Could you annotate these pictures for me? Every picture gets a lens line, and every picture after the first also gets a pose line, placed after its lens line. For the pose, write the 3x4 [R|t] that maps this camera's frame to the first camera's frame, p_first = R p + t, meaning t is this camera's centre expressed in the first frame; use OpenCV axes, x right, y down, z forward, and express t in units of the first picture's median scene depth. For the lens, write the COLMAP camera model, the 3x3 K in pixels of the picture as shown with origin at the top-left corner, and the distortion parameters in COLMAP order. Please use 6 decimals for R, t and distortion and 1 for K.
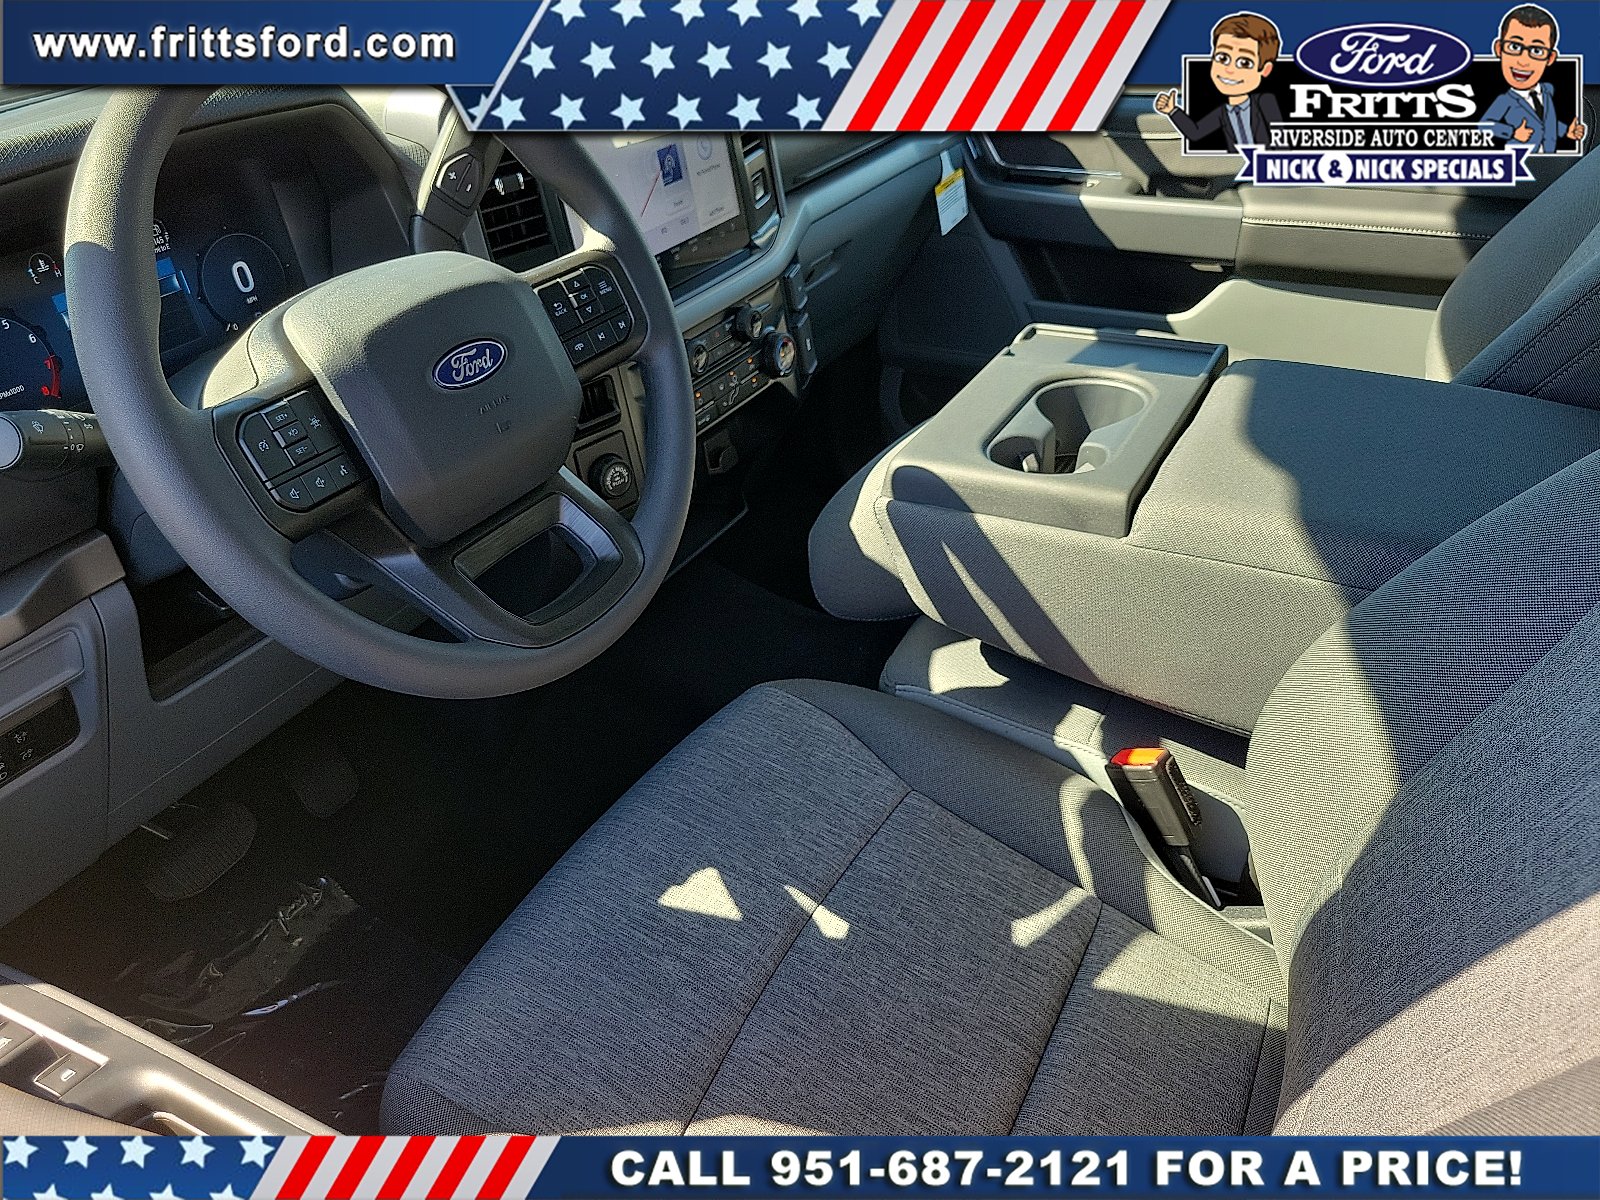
lens RADIAL K [[1223.9, 0, 800.0], [0, 1223.9, 600.0], [0, 0, 1]] dist [-0.008372, -0.007346]
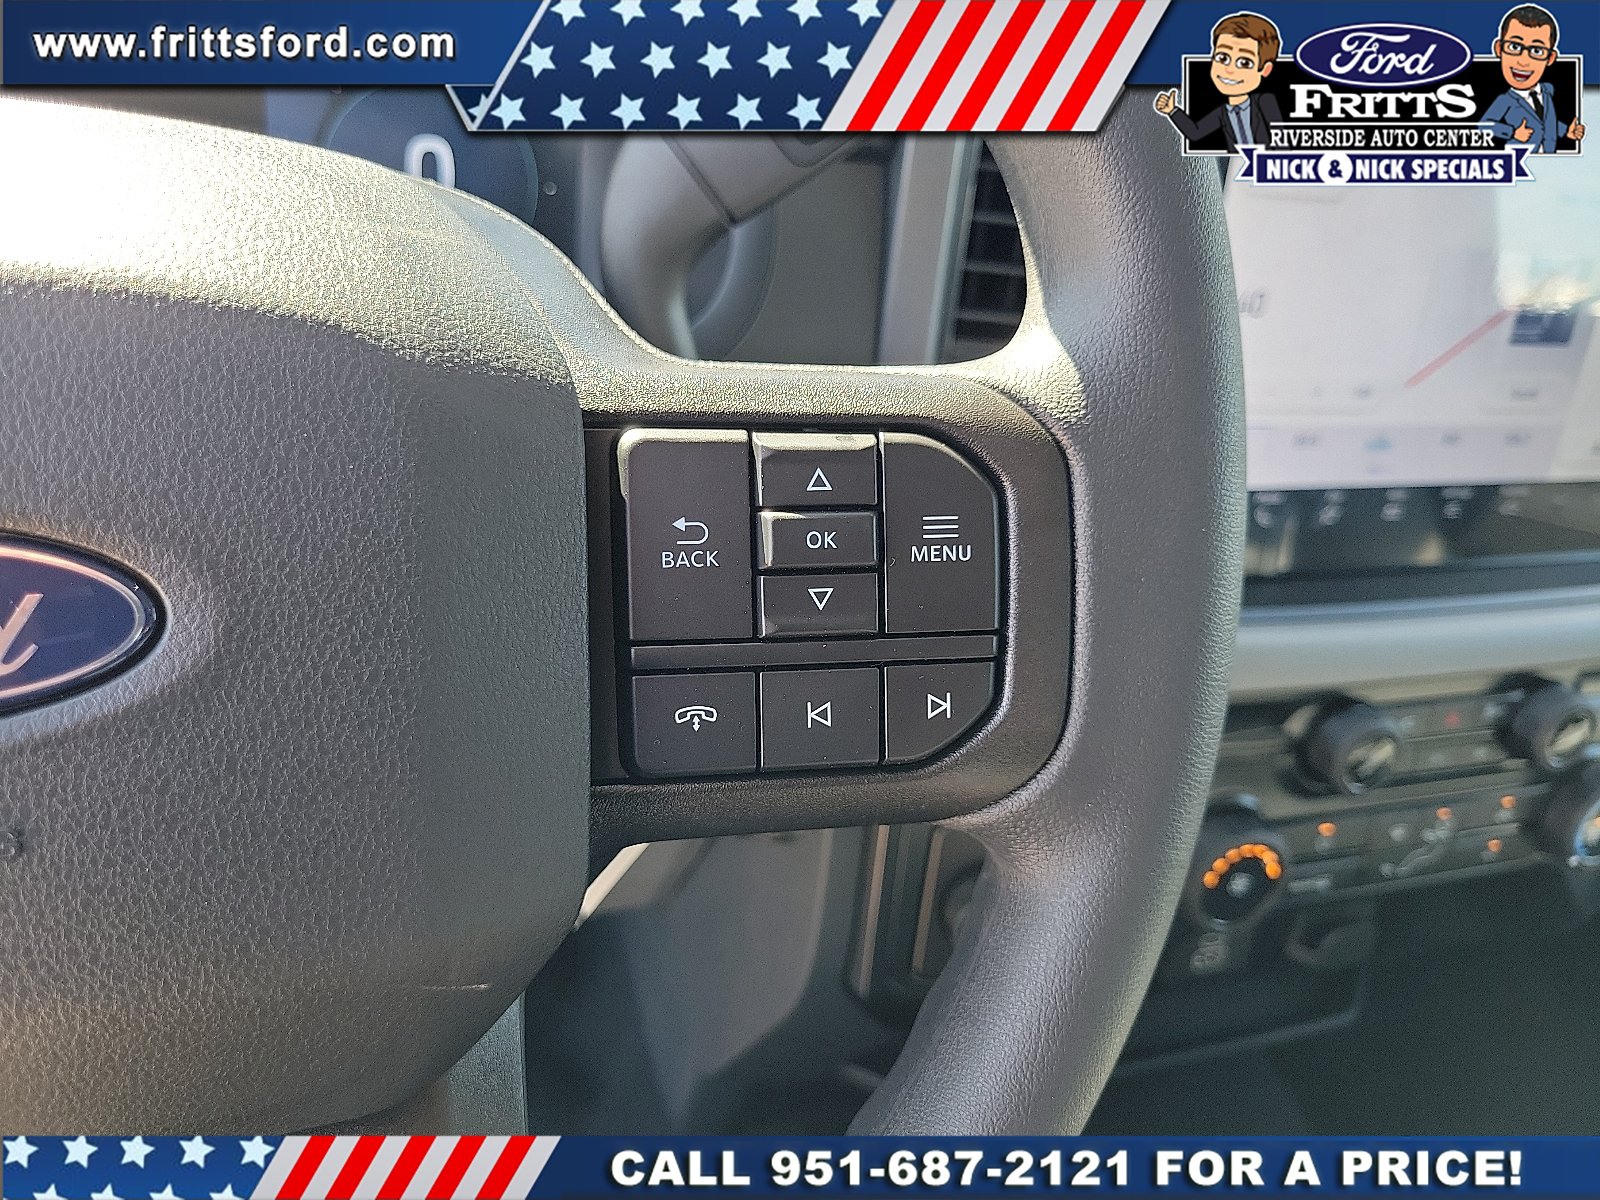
lens RADIAL K [[1223.9, 0, 800.0], [0, 1223.9, 600.0], [0, 0, 1]] dist [-0.008372, -0.007346]
pose [[0.731329, 0.449070, -0.513317, -0.039368], [-0.488211, 0.870244, 0.065765, -0.184867], [0.476244, 0.202511, 0.855676, 0.586578]]
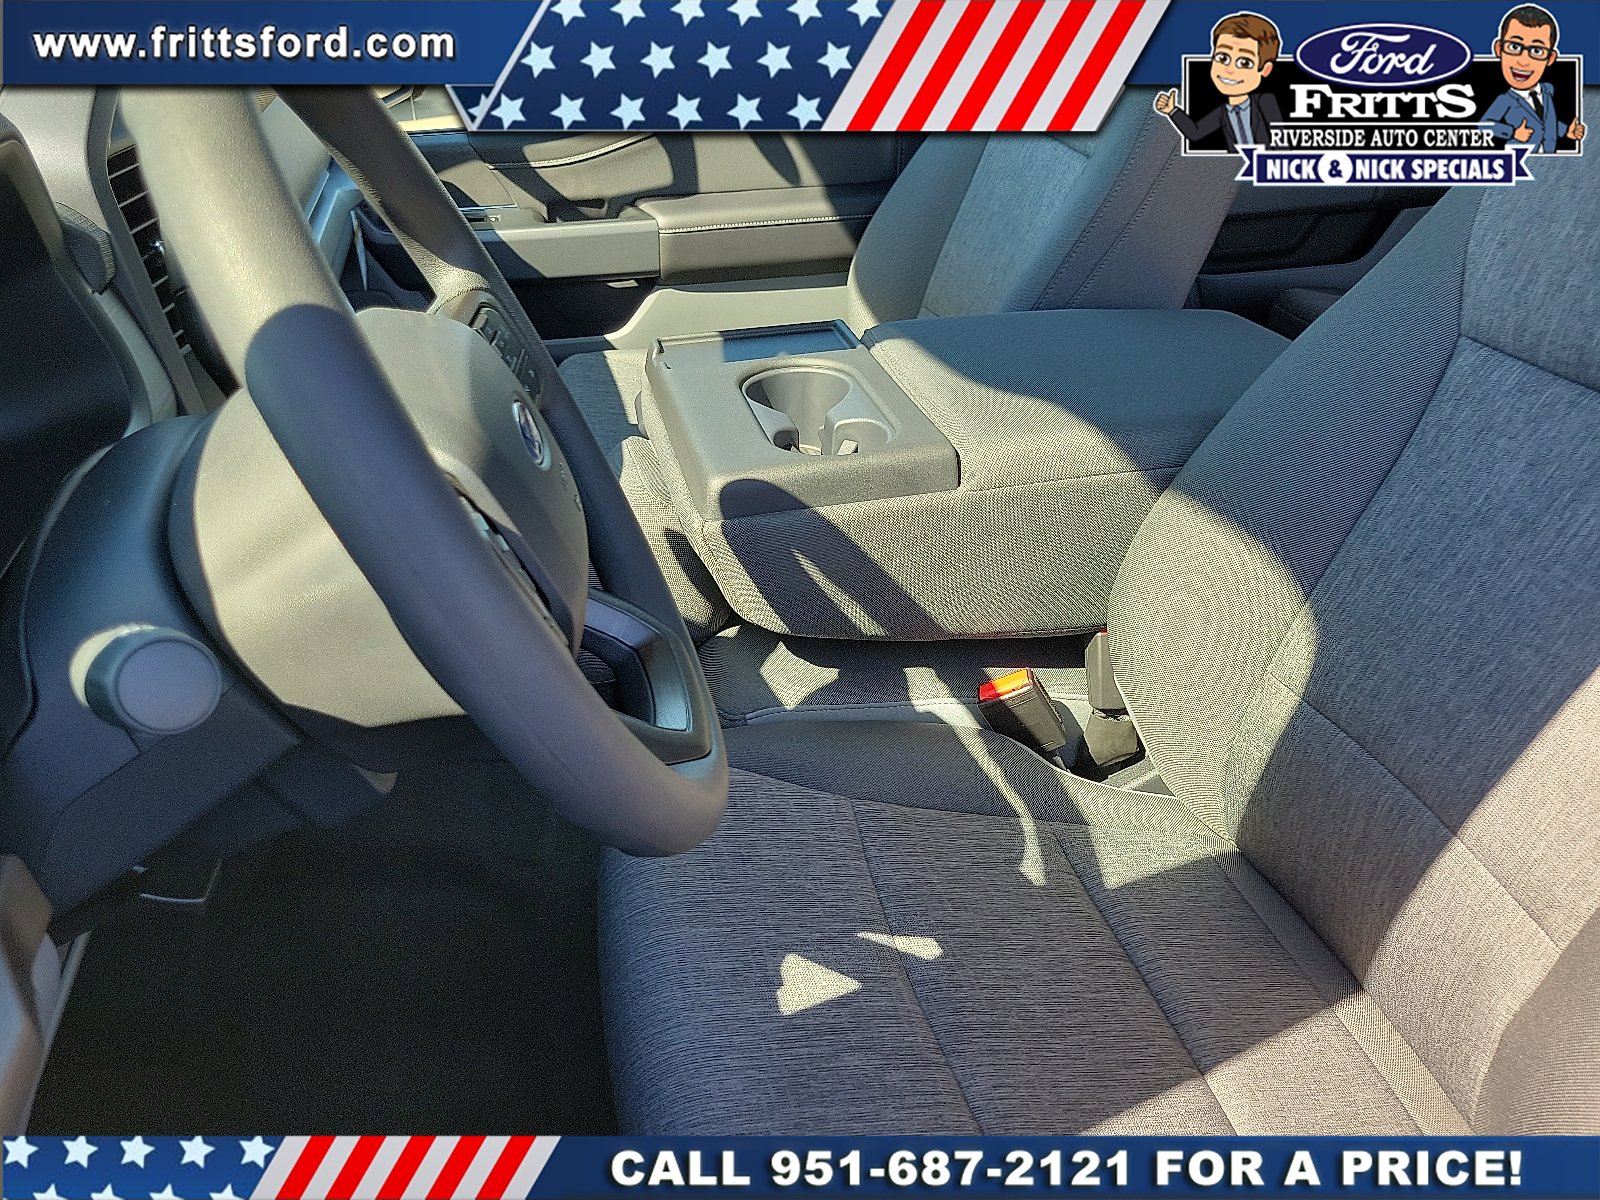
lens RADIAL K [[1223.9, 0, 800.0], [0, 1223.9, 600.0], [0, 0, 1]] dist [-0.008372, -0.007346]
pose [[0.752382, -0.299502, 0.586702, -0.393502], [0.328752, 0.942536, 0.059562, -0.054376], [-0.570827, 0.148066, 0.807610, 0.197786]]
